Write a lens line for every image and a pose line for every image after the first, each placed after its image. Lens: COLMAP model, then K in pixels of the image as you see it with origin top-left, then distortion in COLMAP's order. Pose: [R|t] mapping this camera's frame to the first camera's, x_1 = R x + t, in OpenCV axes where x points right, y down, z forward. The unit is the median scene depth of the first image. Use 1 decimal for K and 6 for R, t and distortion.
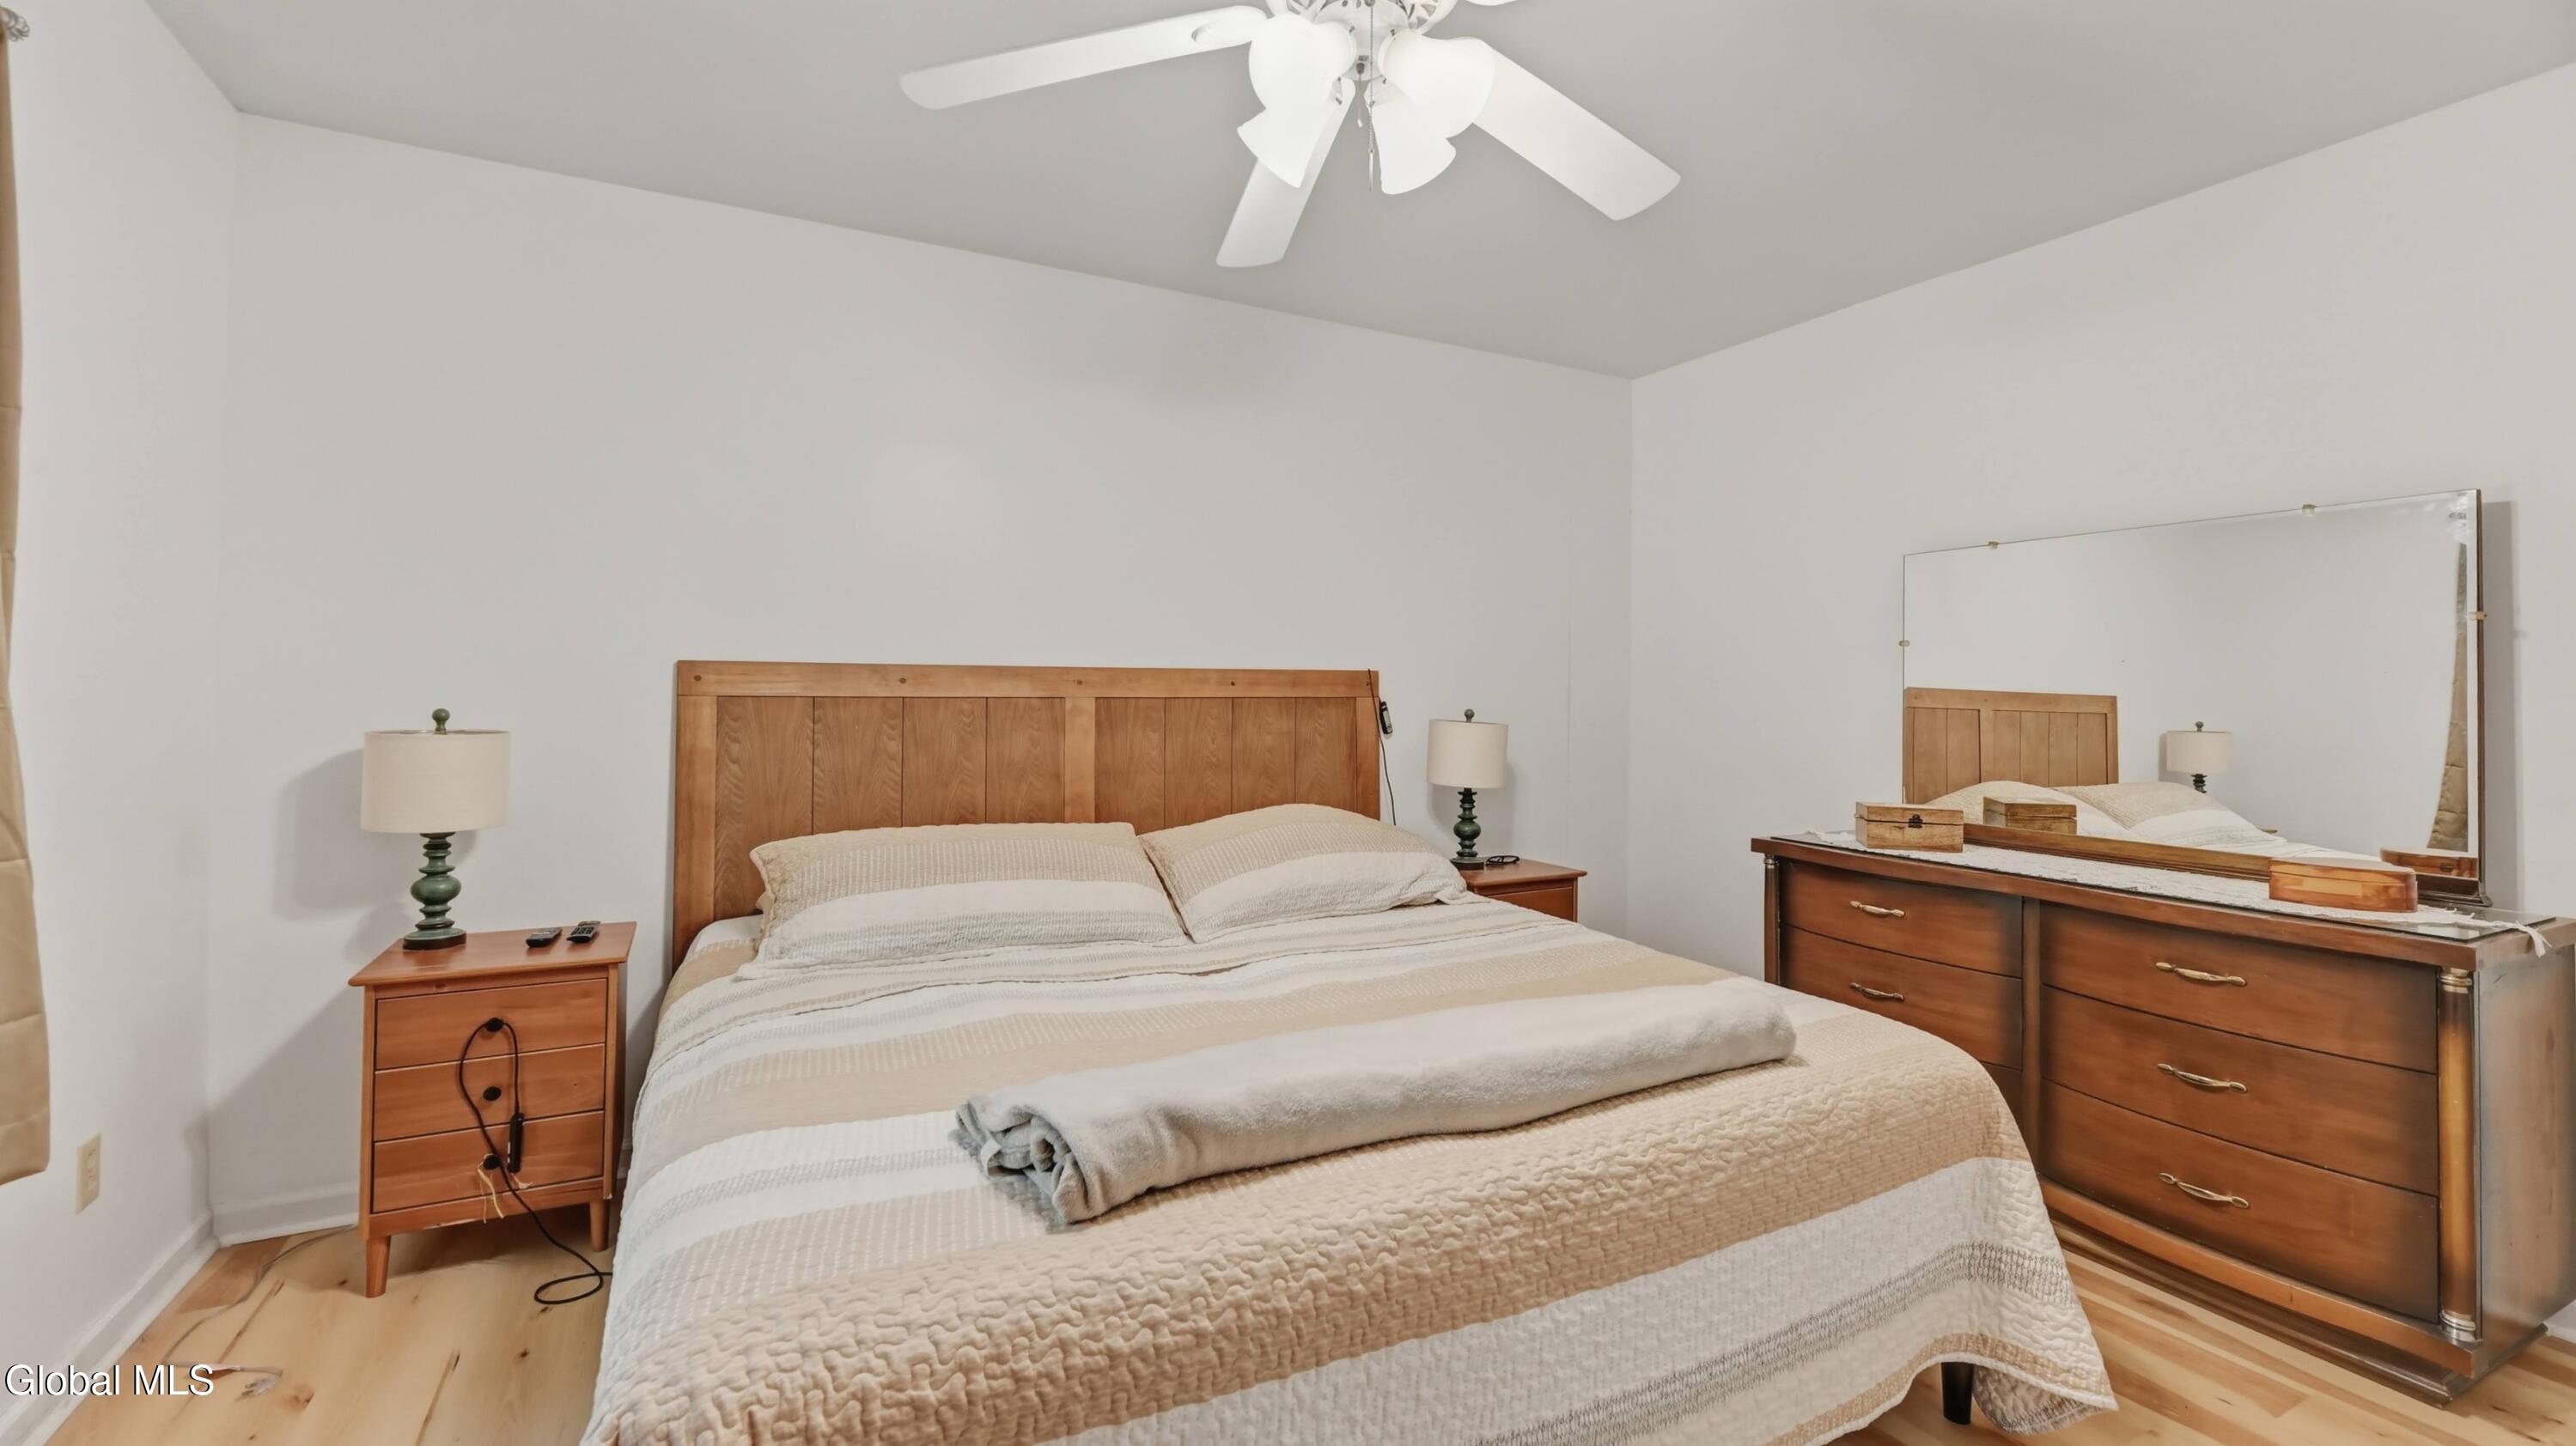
lens RADIAL K [[1052.8, 0, 1288.0], [0, 1052.8, 723.0], [0, 0, 1]] dist [-0.000843, -0.000219]
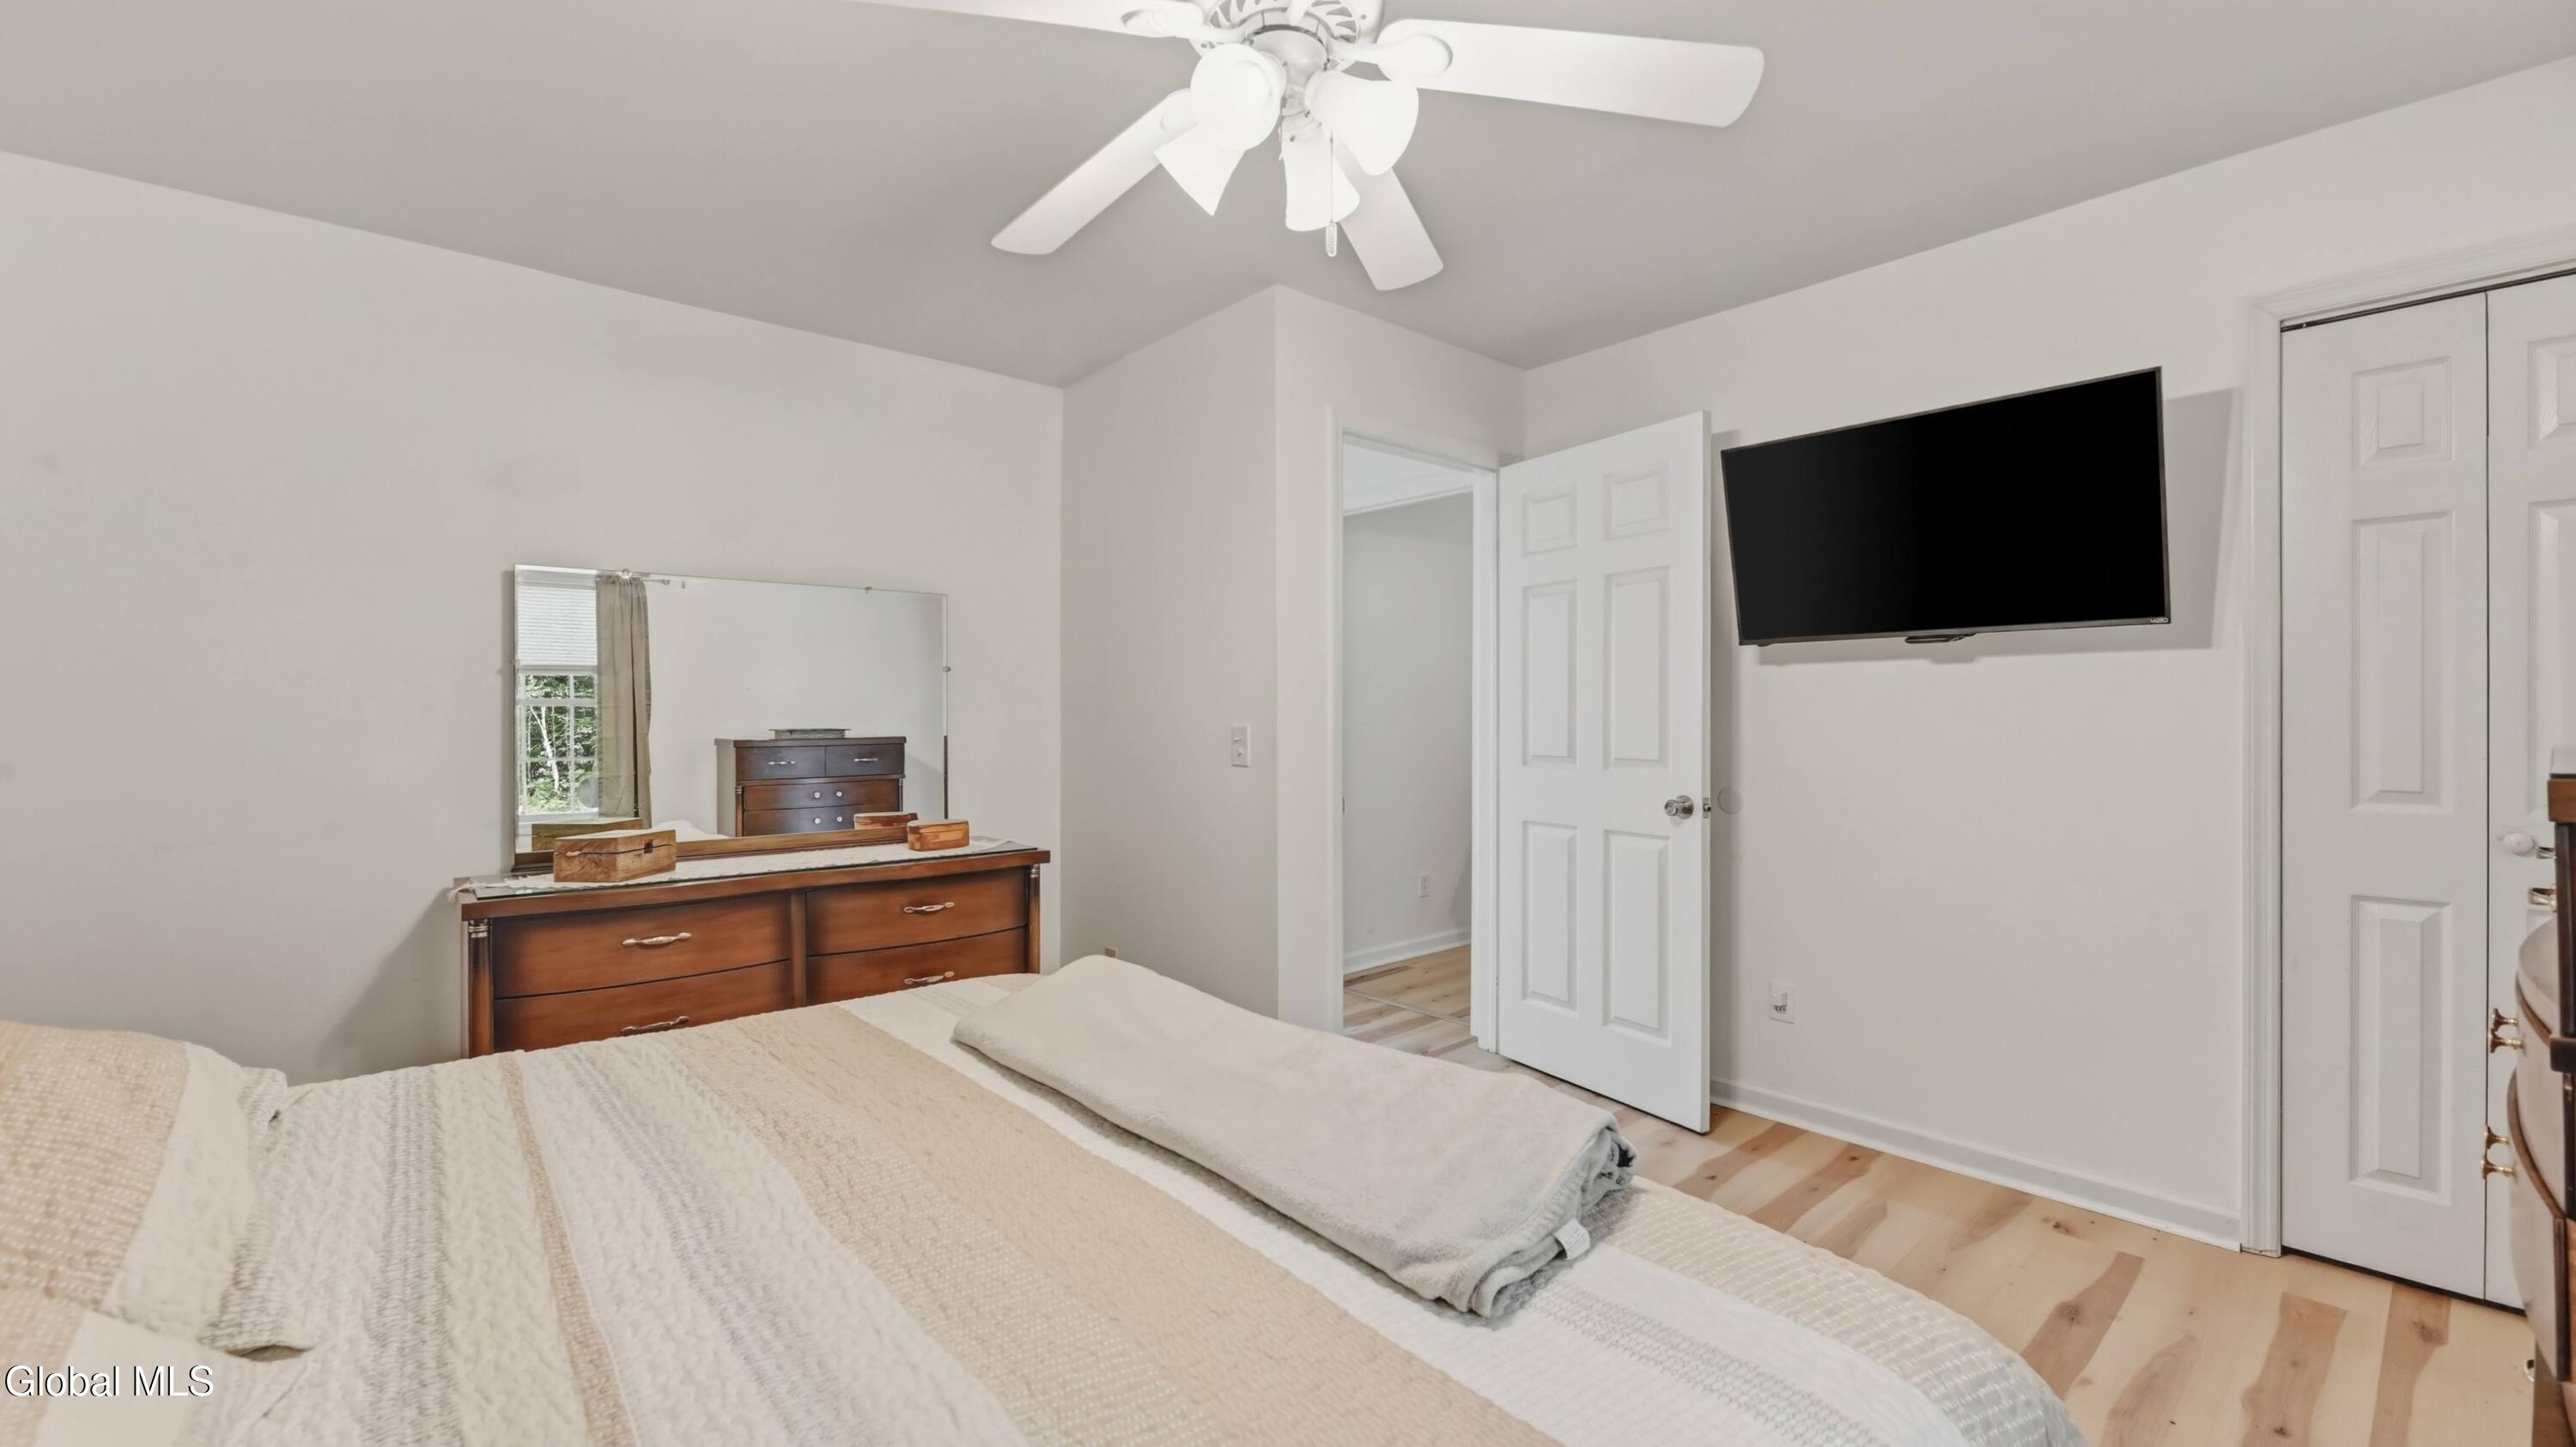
lens RADIAL K [[1053.0, 0, 1288.0], [0, 1053.0, 723.5], [0, 0, 1]] dist [-0.000843, -0.000219]
pose [[-0.251791, -0.006702, 0.967759, -0.561826], [0.031591, 0.999386, 0.015140, -0.018092], [-0.967266, 0.034384, -0.251424, 0.749055]]
